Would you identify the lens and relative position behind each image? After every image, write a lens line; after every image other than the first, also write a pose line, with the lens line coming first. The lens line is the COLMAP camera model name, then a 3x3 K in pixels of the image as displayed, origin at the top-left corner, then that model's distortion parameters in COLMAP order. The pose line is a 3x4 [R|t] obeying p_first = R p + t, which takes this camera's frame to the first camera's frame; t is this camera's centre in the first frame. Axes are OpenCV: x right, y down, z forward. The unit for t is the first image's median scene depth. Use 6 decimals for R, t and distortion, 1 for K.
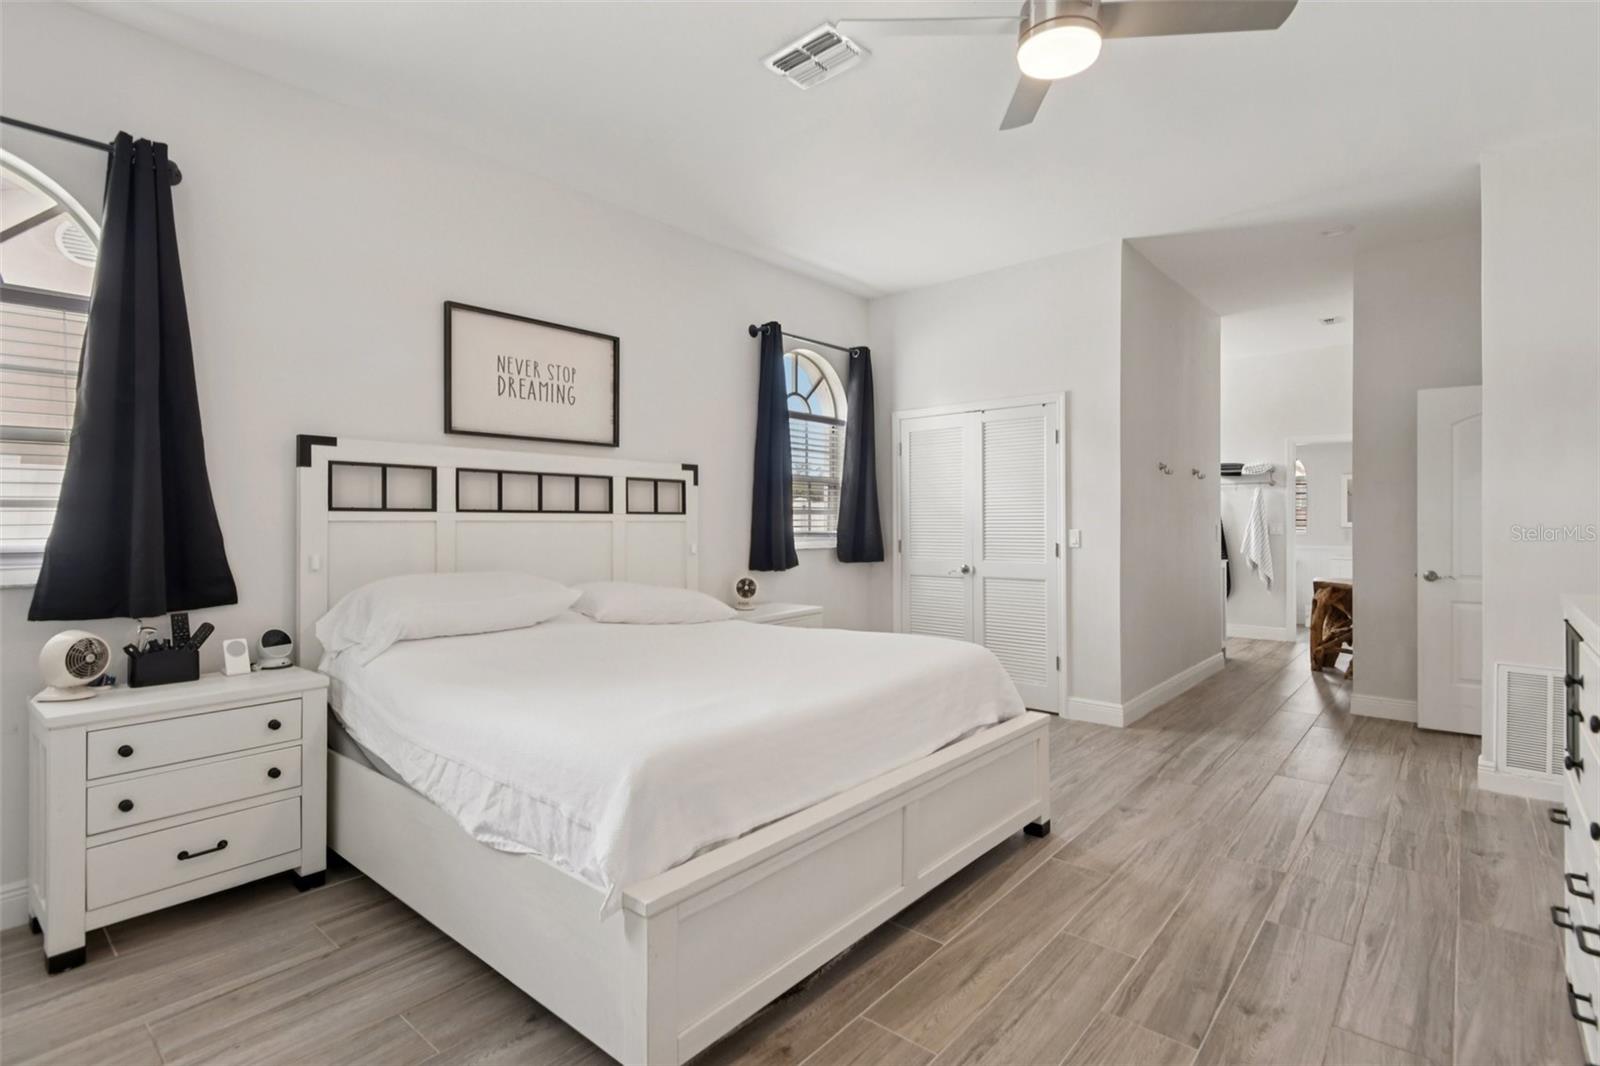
lens RADIAL K [[762.5, 0, 801.7], [0, 762.5, 523.4], [0, 0, 1]] dist [0.038722, -0.001450]
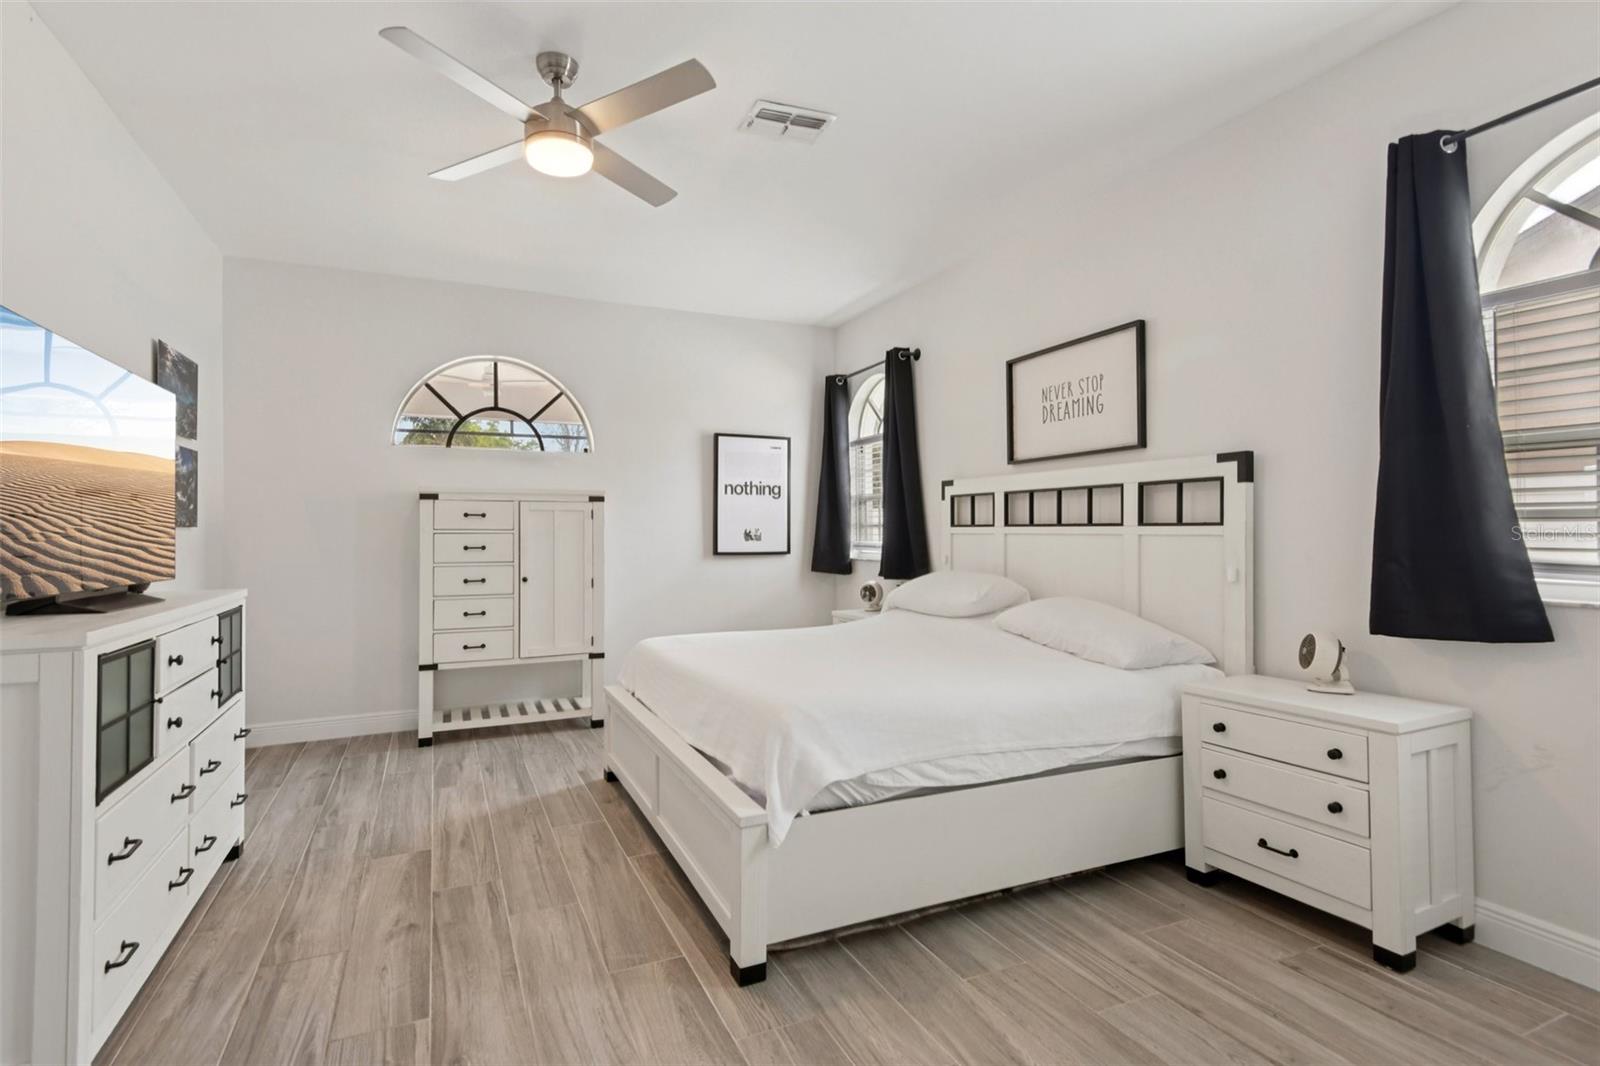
lens RADIAL K [[788.4, 0, 796.8], [0, 788.4, 524.6], [0, 0, 1]] dist [0.021337, -0.001346]
pose [[-0.417013, -0.012848, -0.908810, 1.045587], [-0.012291, 0.999888, -0.008496, -0.003045], [0.908817, 0.007627, -0.417124, 1.477145]]
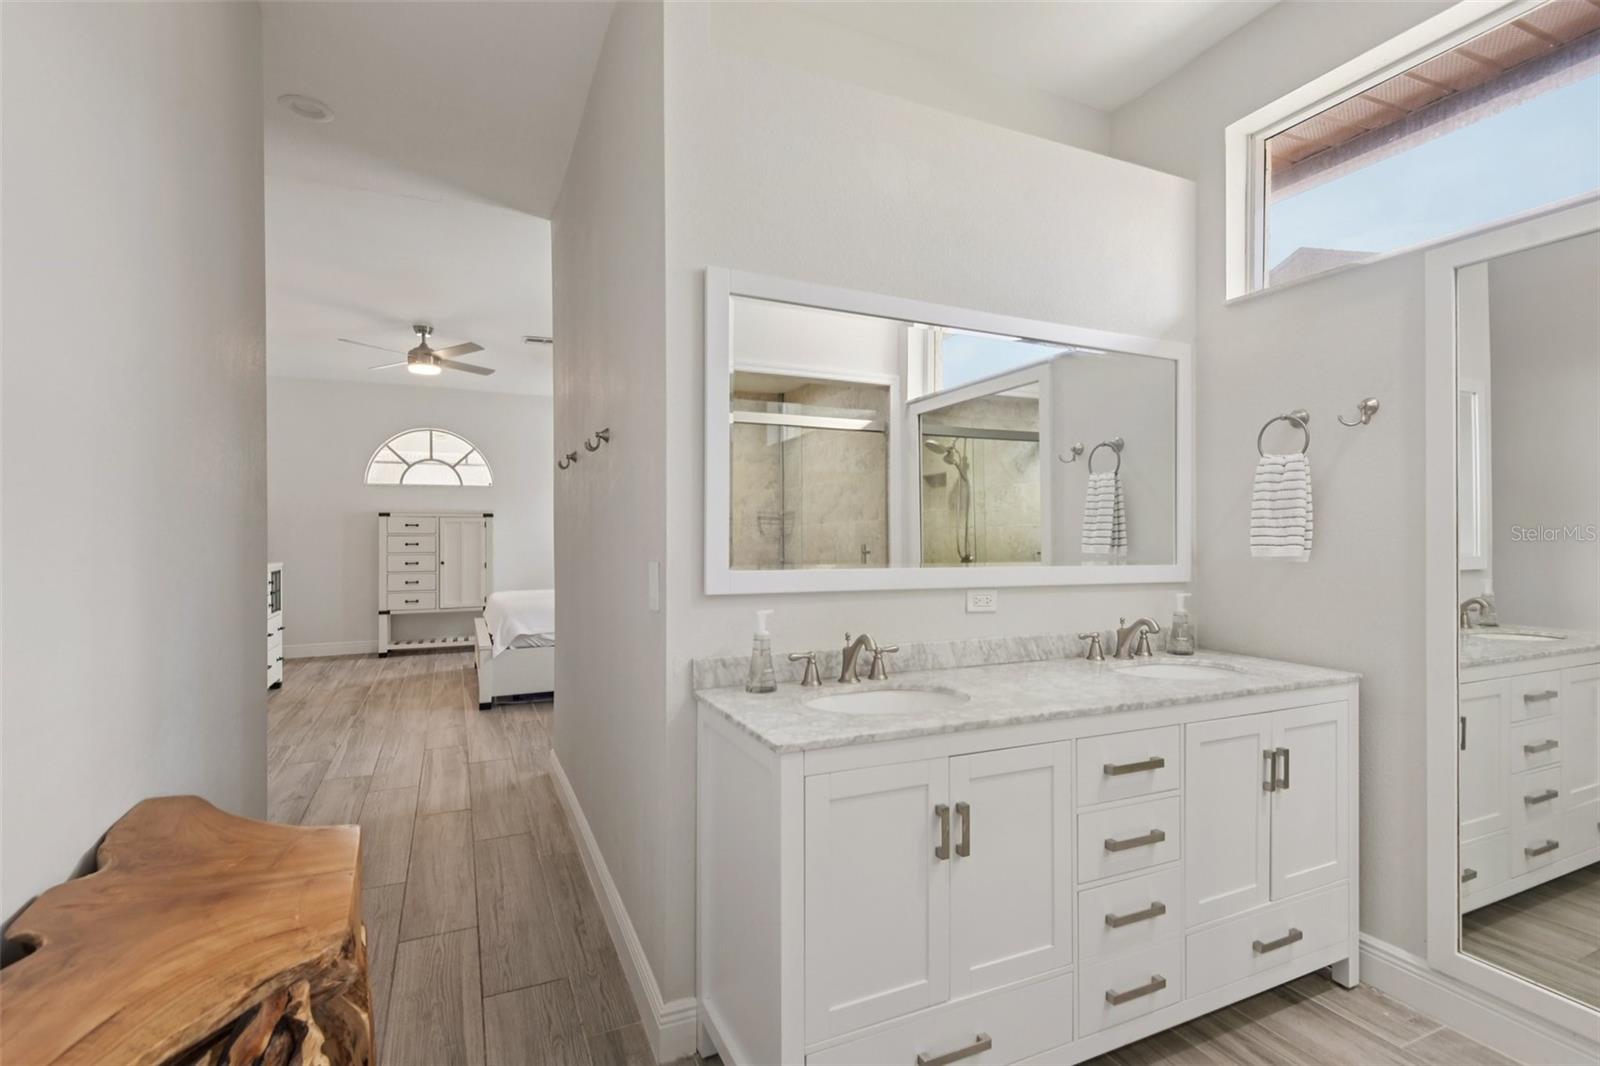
lens RADIAL K [[762.5, 0, 804.3], [0, 762.5, 533.3], [0, 0, 1]] dist [0.038722, -0.001450]
pose [[-0.411603, -0.005871, -0.911344, 1.887509], [-0.014360, 0.999897, 0.000045, -0.022695], [0.911250, 0.013105, -0.411645, 2.784449]]
